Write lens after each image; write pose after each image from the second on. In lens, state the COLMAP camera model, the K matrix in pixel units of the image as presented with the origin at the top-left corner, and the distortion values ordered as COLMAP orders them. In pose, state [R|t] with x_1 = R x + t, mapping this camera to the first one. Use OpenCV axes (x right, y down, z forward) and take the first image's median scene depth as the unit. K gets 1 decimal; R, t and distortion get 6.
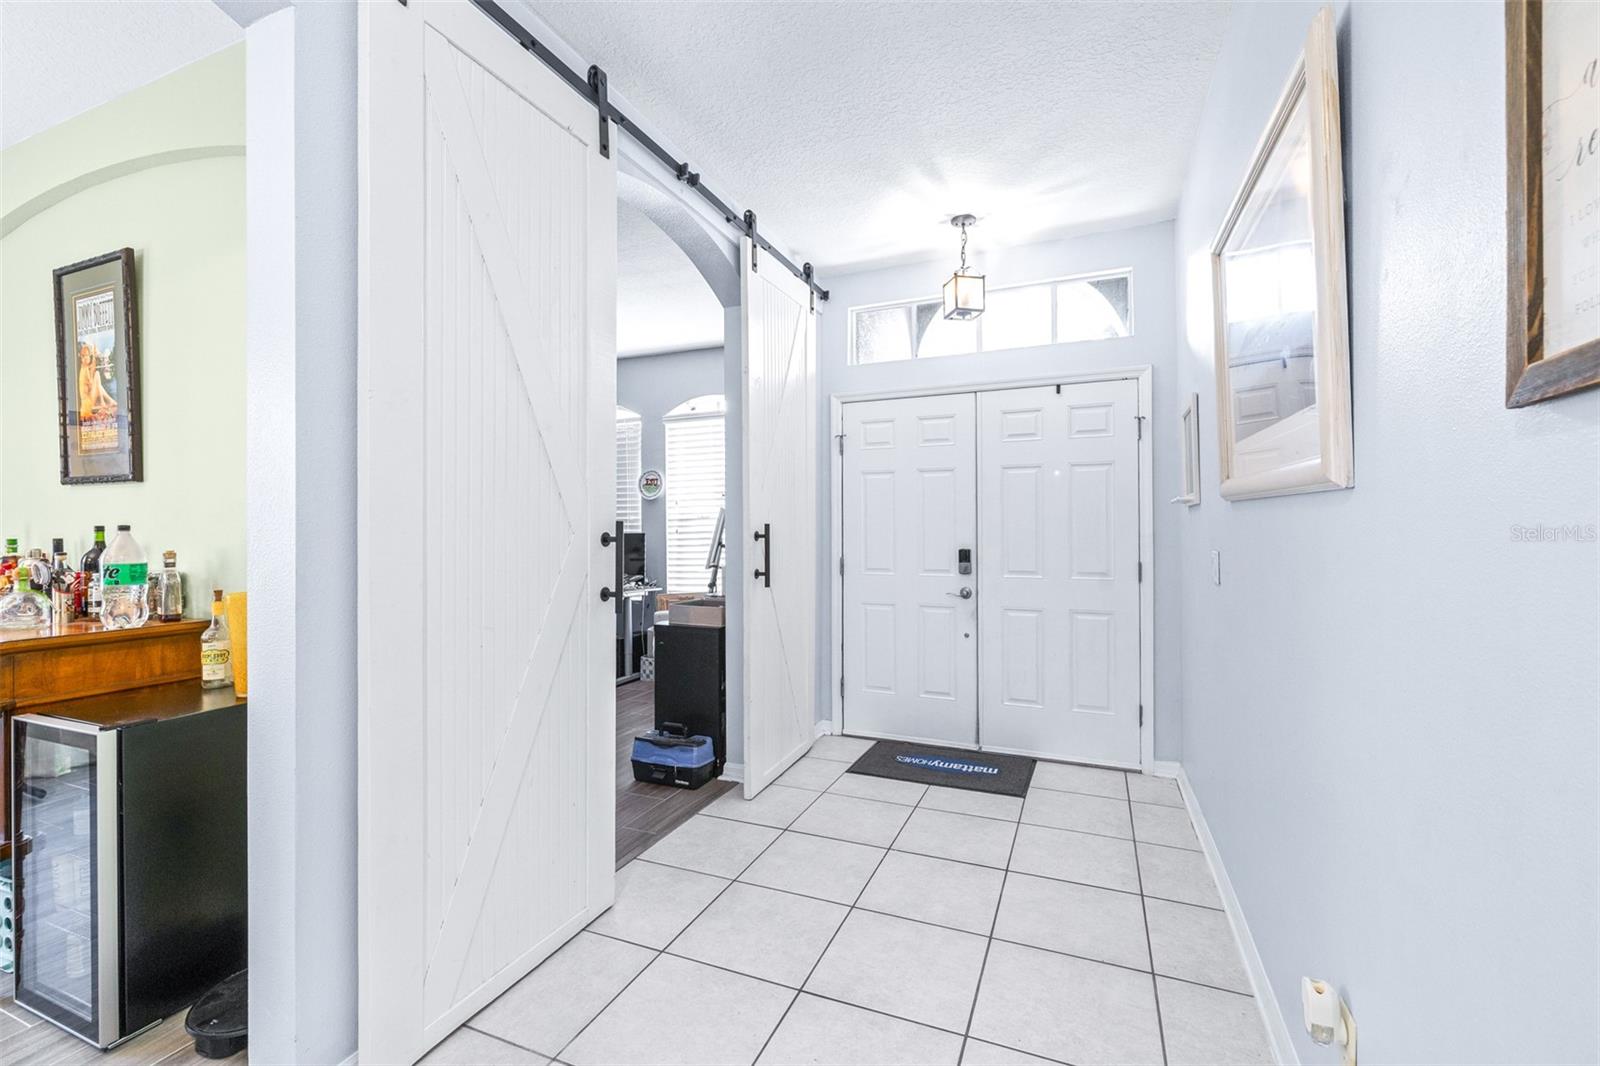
lens RADIAL K [[687.7, 0, 791.5], [0, 687.7, 523.1], [0, 0, 1]] dist [-0.003180, 0.000993]
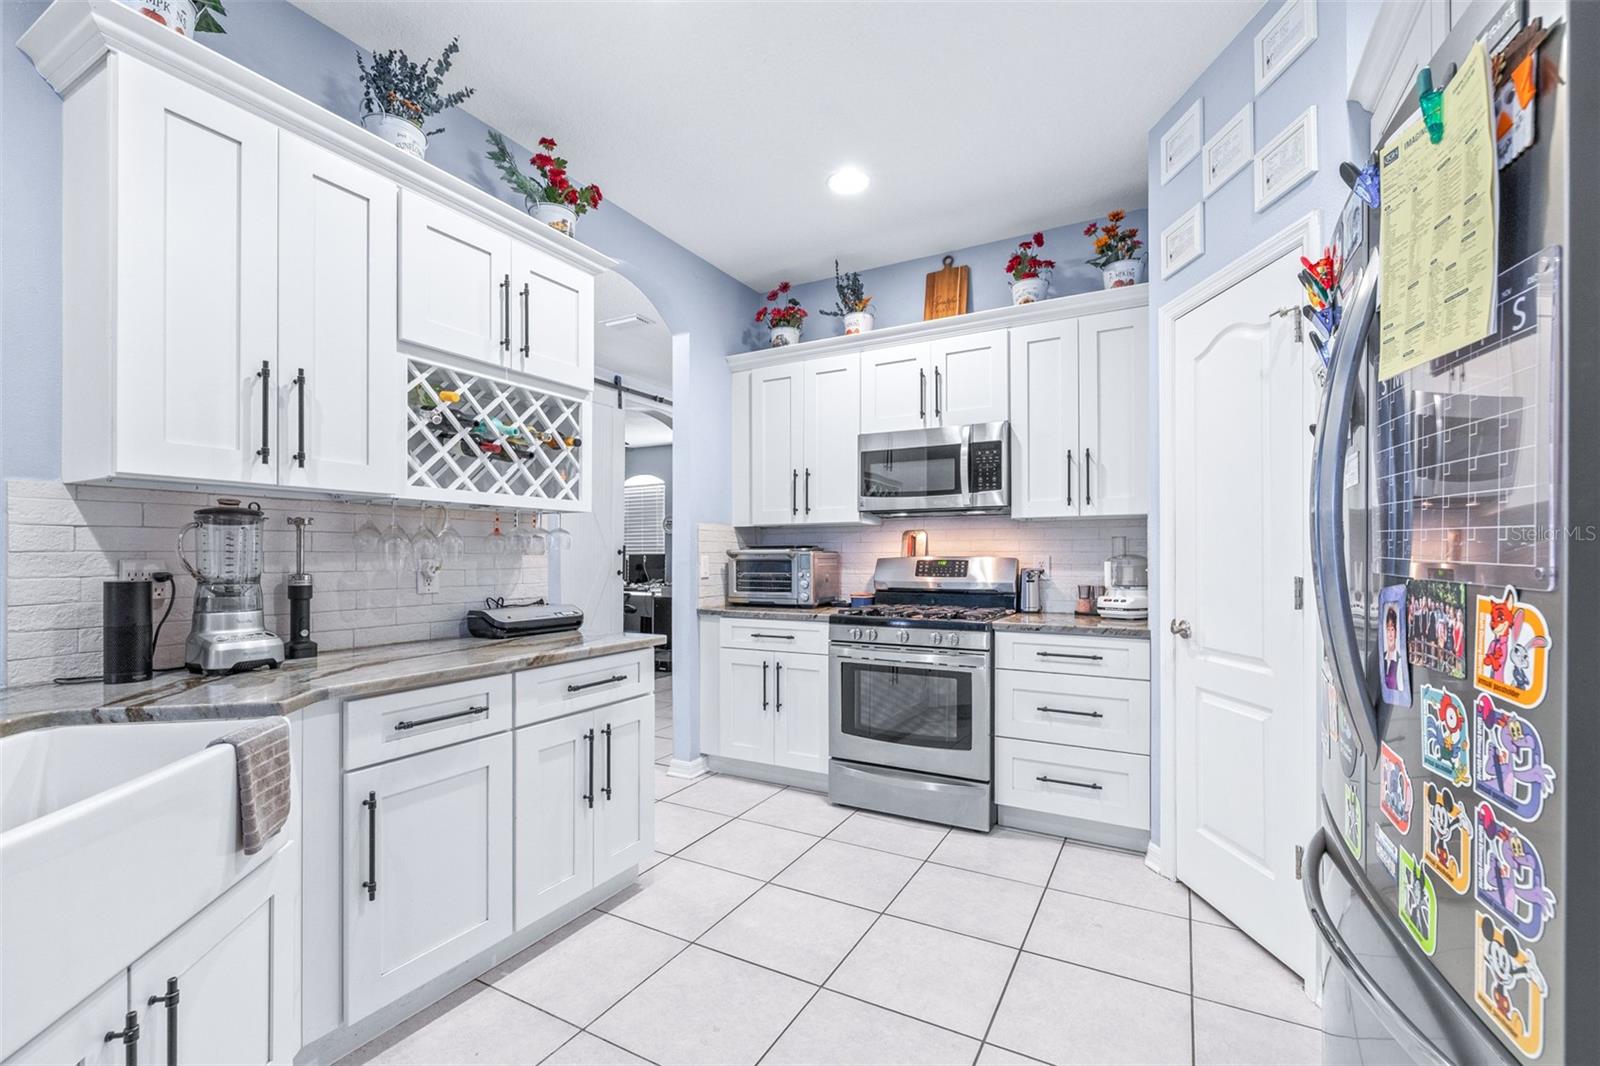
lens RADIAL K [[687.7, 0, 794.3], [0, 687.7, 559.9], [0, 0, 1]] dist [-0.003180, 0.000993]
pose [[0.993619, 0.005444, -0.112657, 0.455999], [-0.004267, 0.999934, 0.010681, 0.014225], [0.112707, -0.010132, 0.993577, -1.020932]]
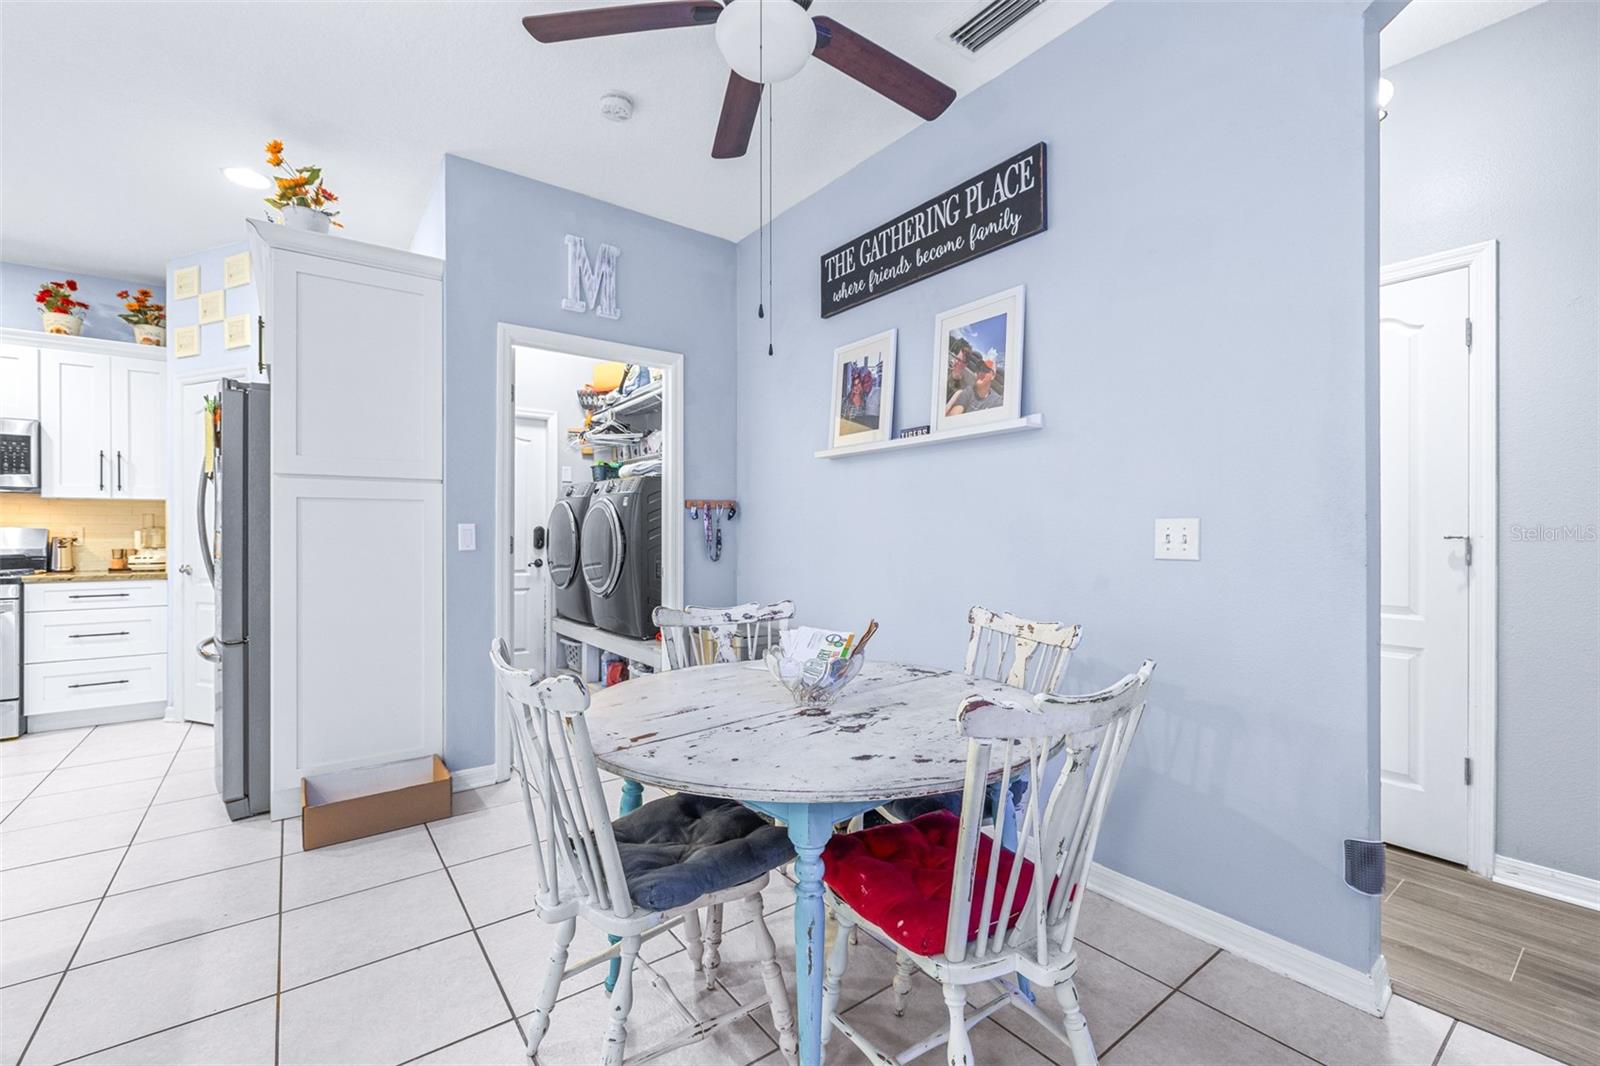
lens RADIAL K [[687.7, 0, 801.3], [0, 687.7, 530.4], [0, 0, 1]] dist [-0.003180, 0.000993]
pose [[0.505957, 0.008770, 0.862514, 0.286917], [-0.005709, 0.999960, -0.006818, 0.024429], [-0.862540, -0.001475, 0.505987, -1.785592]]
